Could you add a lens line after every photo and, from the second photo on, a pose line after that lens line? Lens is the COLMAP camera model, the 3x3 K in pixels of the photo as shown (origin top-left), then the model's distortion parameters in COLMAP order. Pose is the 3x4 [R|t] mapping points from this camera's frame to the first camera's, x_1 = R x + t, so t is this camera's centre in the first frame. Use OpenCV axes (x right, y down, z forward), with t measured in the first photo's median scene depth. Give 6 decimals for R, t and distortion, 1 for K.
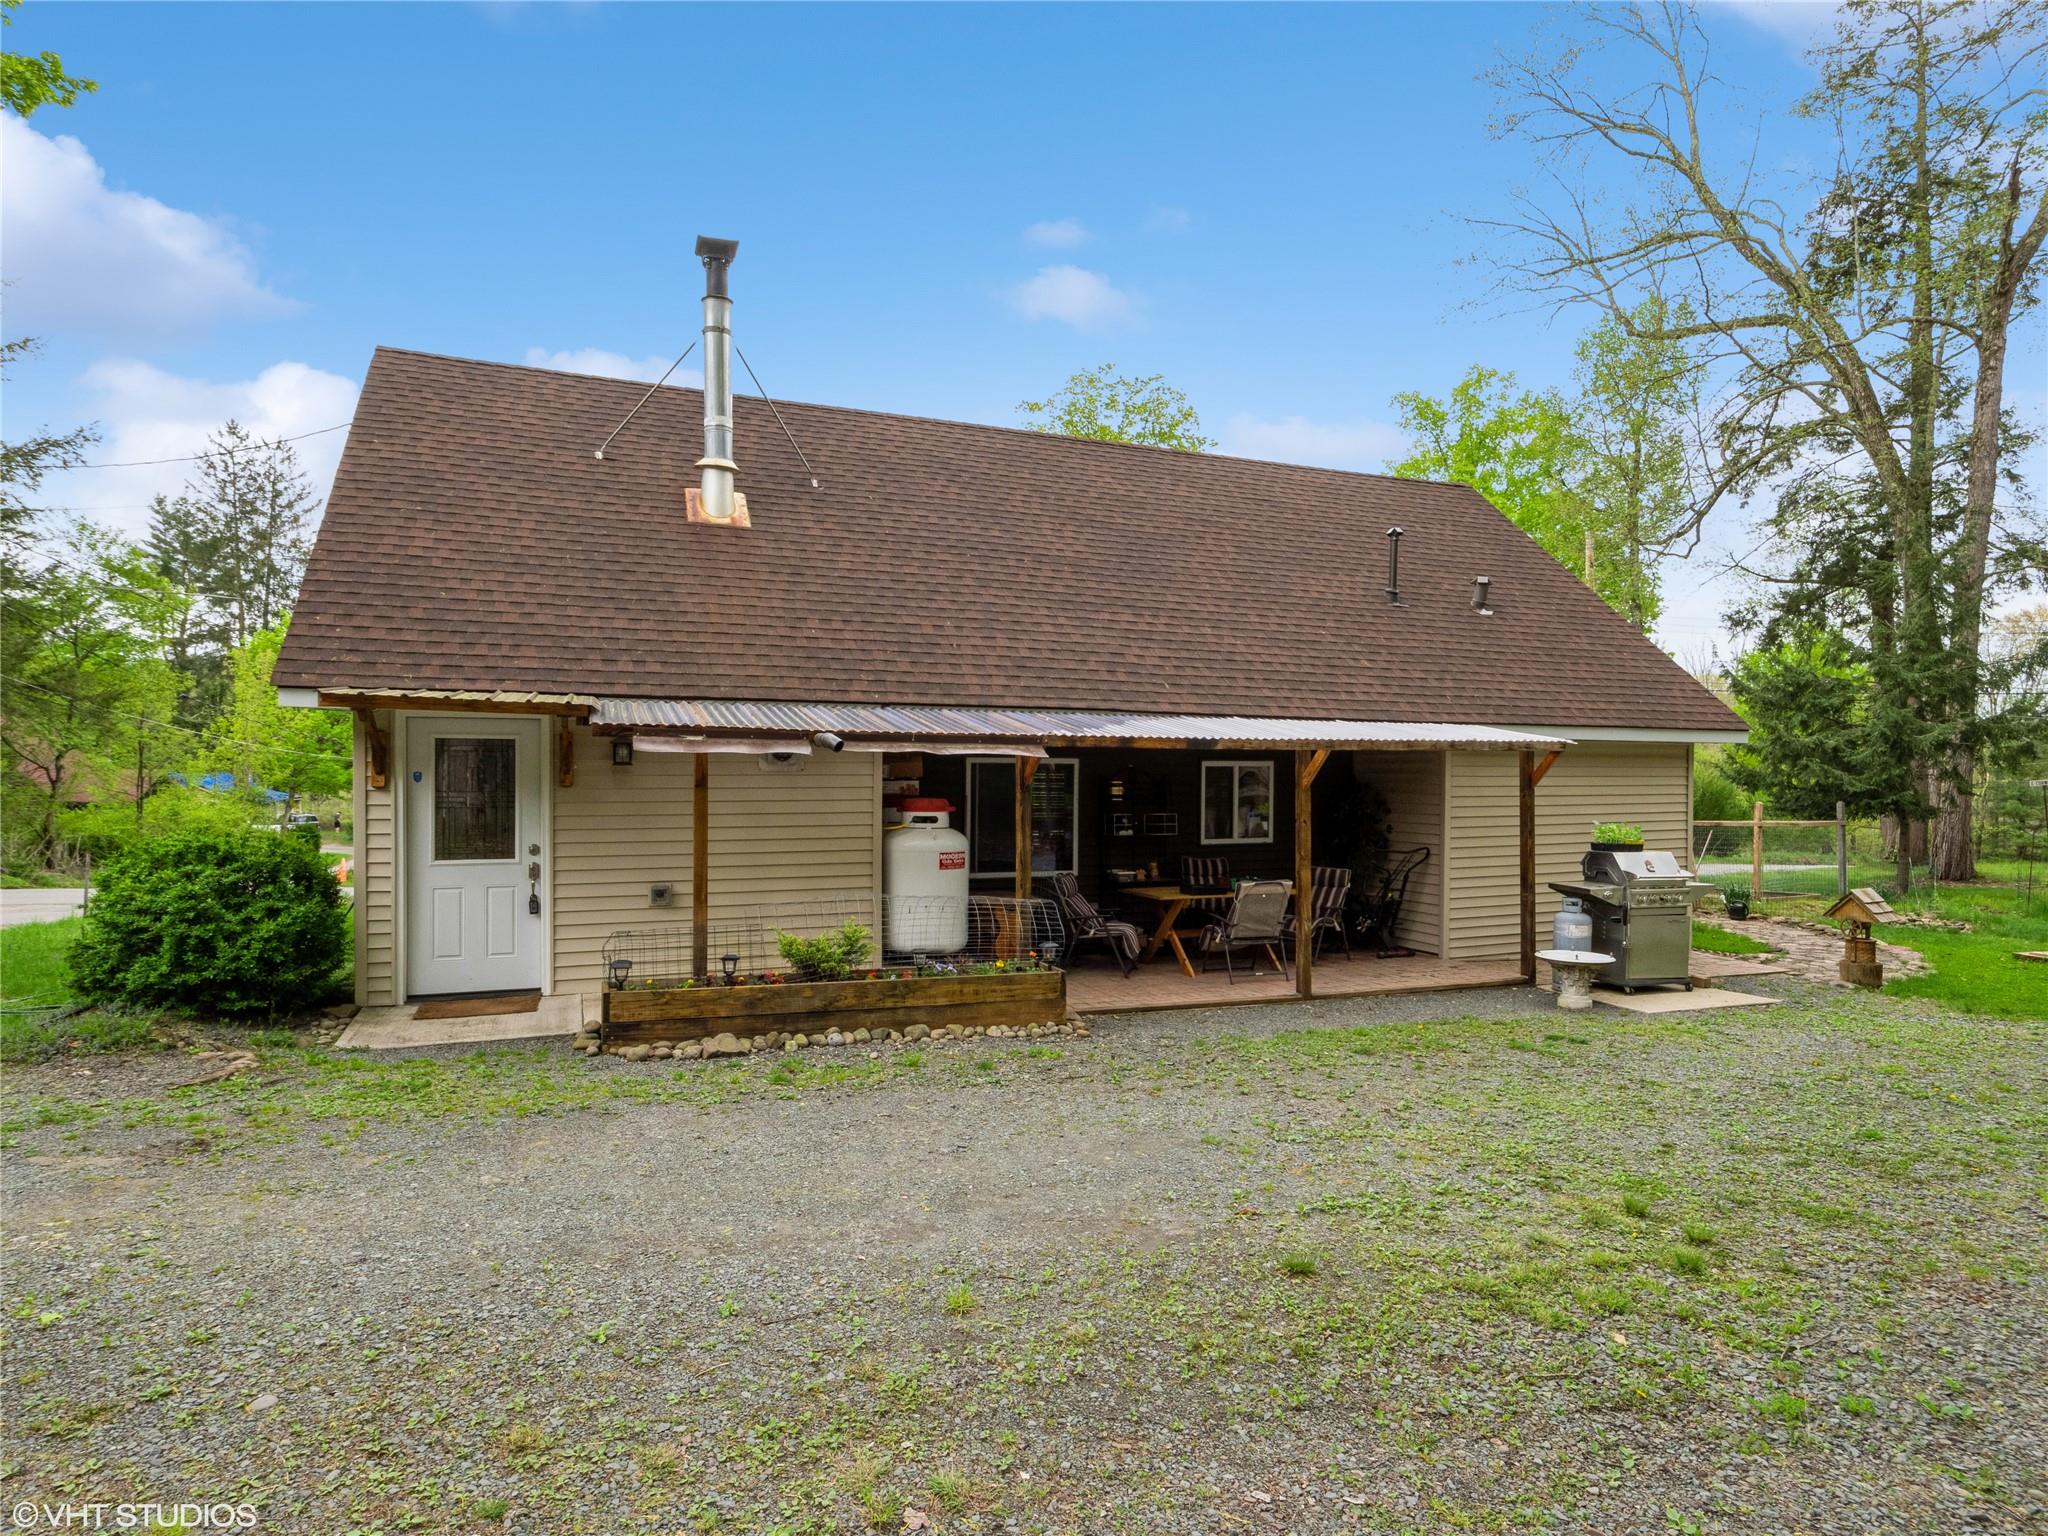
lens RADIAL K [[1088.4, 0, 998.6], [0, 1088.4, 772.6], [0, 0, 1]] dist [-0.000520, 0.000222]
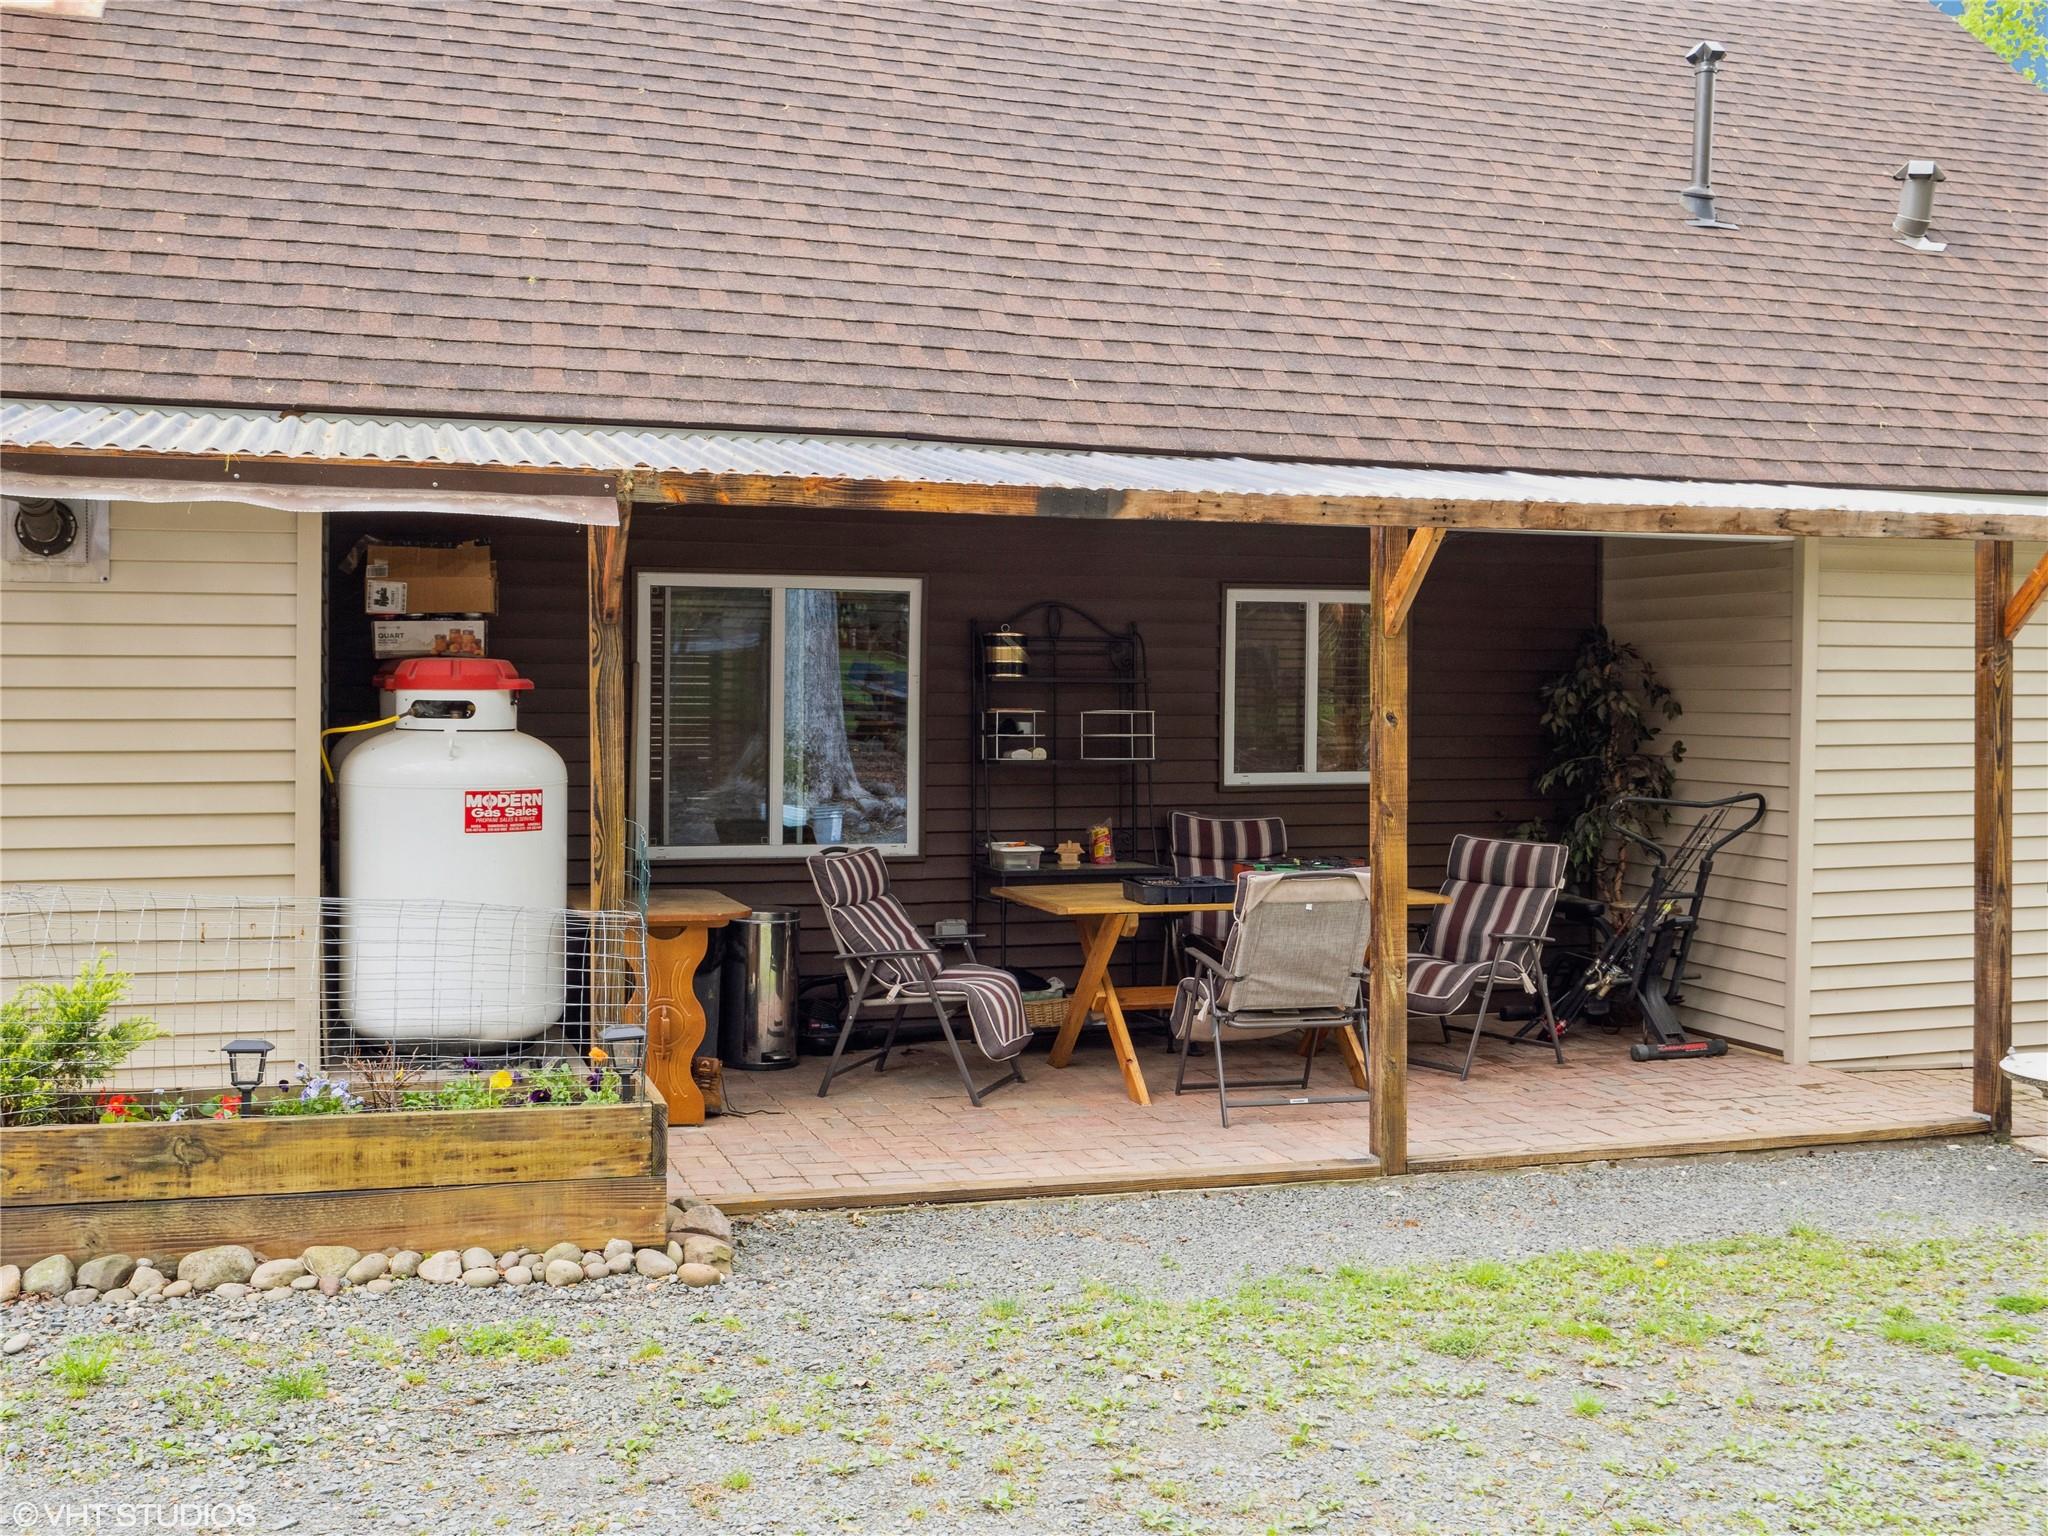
lens RADIAL K [[1994.7, 0, 981.5], [0, 1994.7, 709.8], [0, 0, 1]] dist [-0.002805, -0.003663]
pose [[0.998167, 0.003948, -0.060396, 0.162477], [-0.002974, 0.999864, 0.016214, 0.028613], [0.060452, -0.016005, 0.998043, 0.255207]]
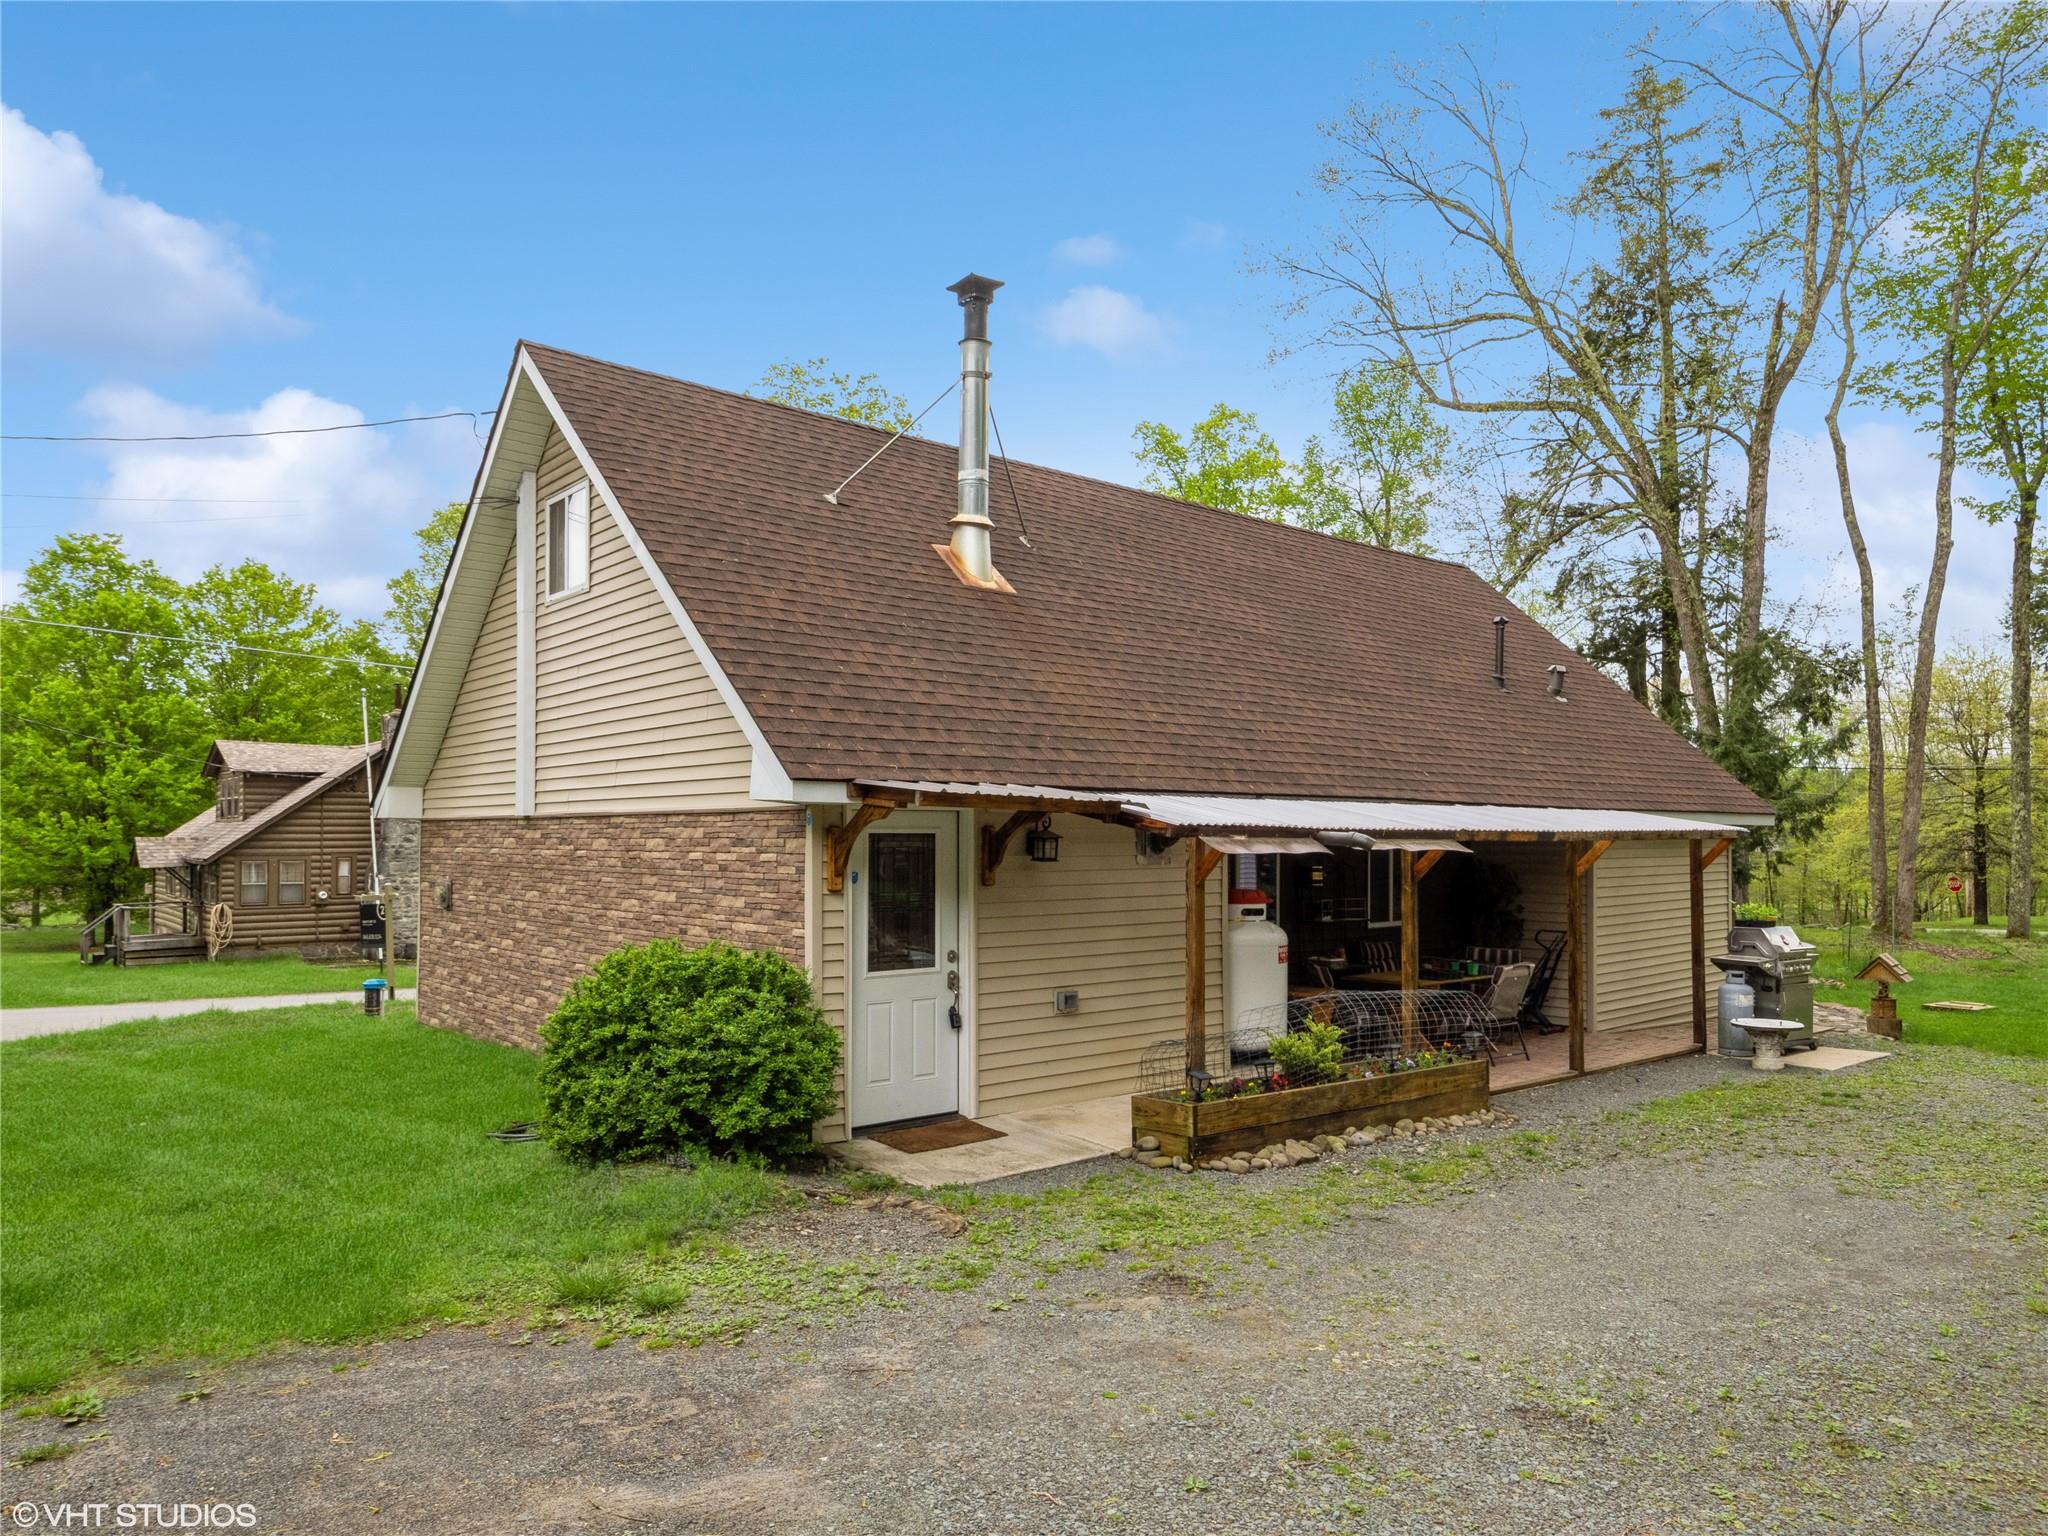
lens RADIAL K [[1309.7, 0, 984.7], [0, 1309.7, 791.4], [0, 0, 1]] dist [-0.000709, -0.001312]
pose [[0.951070, 0.008914, 0.308848, -0.604296], [0.000378, 0.999549, -0.030013, -0.026996], [-0.308976, 0.028662, 0.950638, -0.032938]]
